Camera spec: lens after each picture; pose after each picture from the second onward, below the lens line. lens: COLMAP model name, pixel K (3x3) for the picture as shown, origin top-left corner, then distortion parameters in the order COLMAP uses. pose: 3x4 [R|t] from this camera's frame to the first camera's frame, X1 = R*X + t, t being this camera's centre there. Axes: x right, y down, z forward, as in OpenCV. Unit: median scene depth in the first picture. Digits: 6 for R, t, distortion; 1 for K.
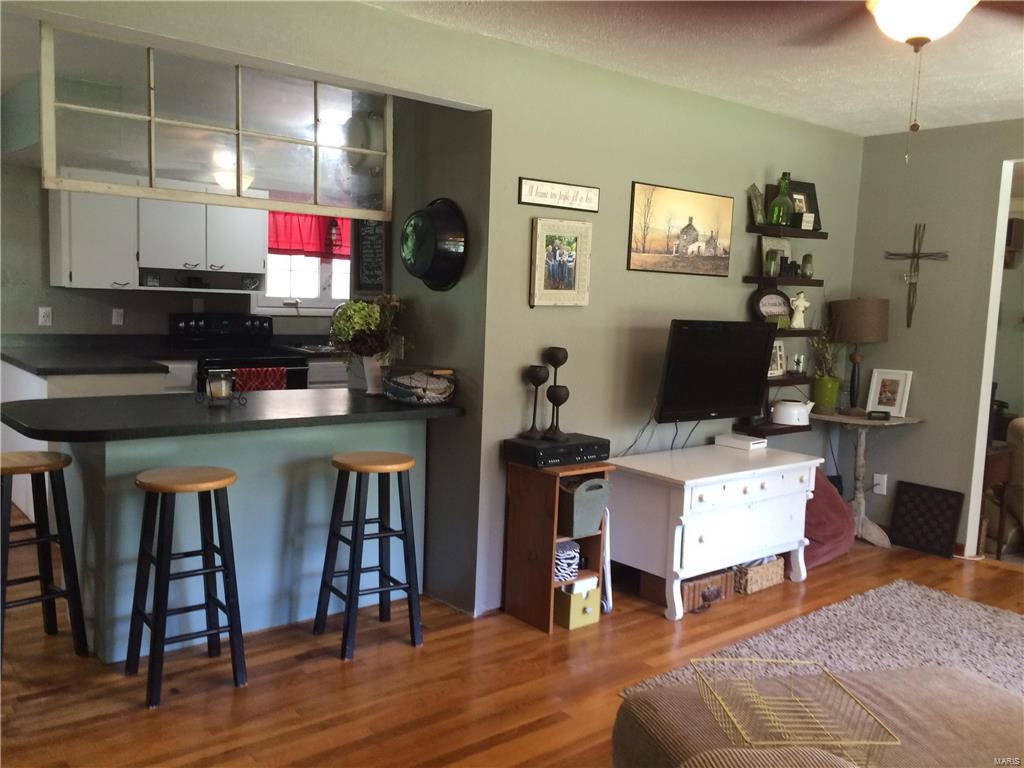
lens RADIAL K [[861.5, 0, 512.0], [0, 861.5, 384.0], [0, 0, 1]] dist [0.068545, -0.103698]
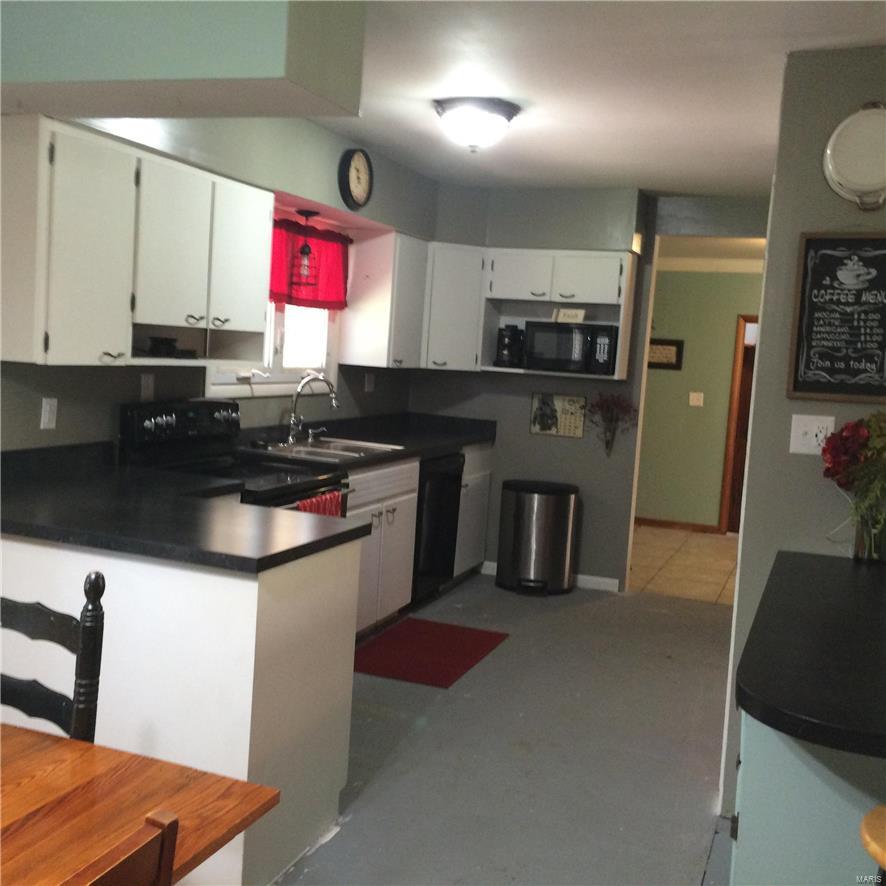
lens RADIAL K [[997.1, 0, 425.3], [0, 997.1, 442.6], [0, 0, 1]] dist [0.001535, 0.048762]
pose [[0.883925, -0.030039, 0.466664, -0.797508], [0.022058, 0.999502, 0.022556, -0.101569], [-0.467109, -0.009644, 0.884147, 0.539757]]
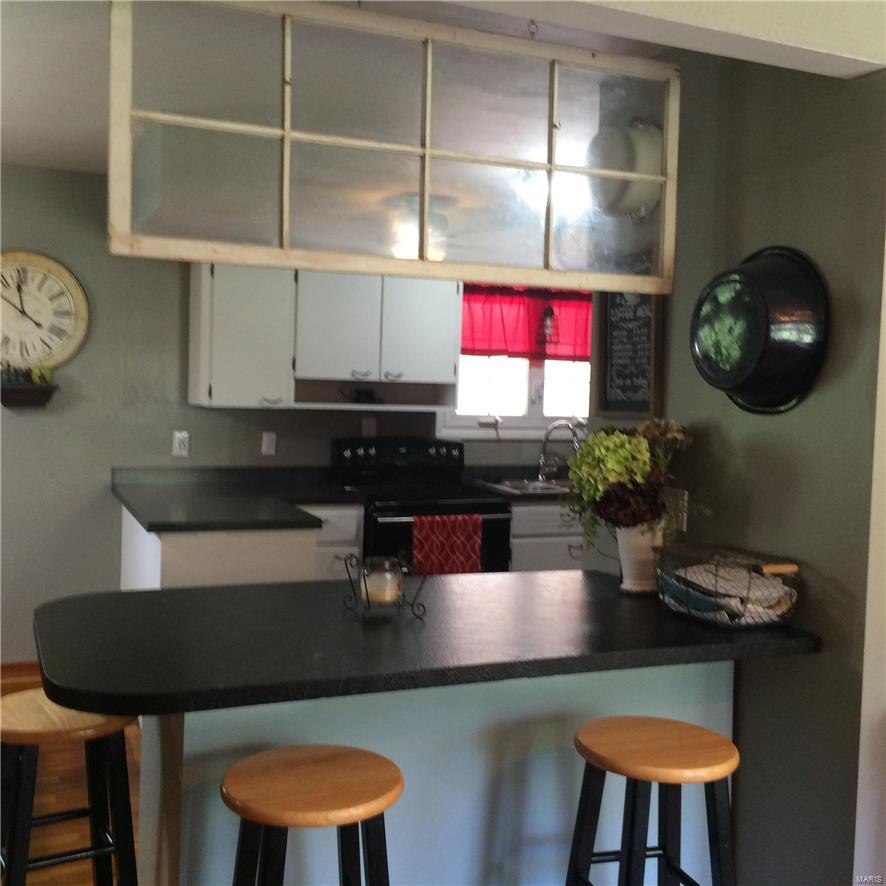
lens RADIAL K [[997.1, 0, 425.3], [0, 997.1, 442.6], [0, 0, 1]] dist [0.001535, 0.048762]
pose [[0.954704, 0.004703, -0.297519, -0.095538], [-0.022851, 0.998081, -0.057551, -0.045801], [0.296678, 0.061743, 0.952980, 0.314241]]
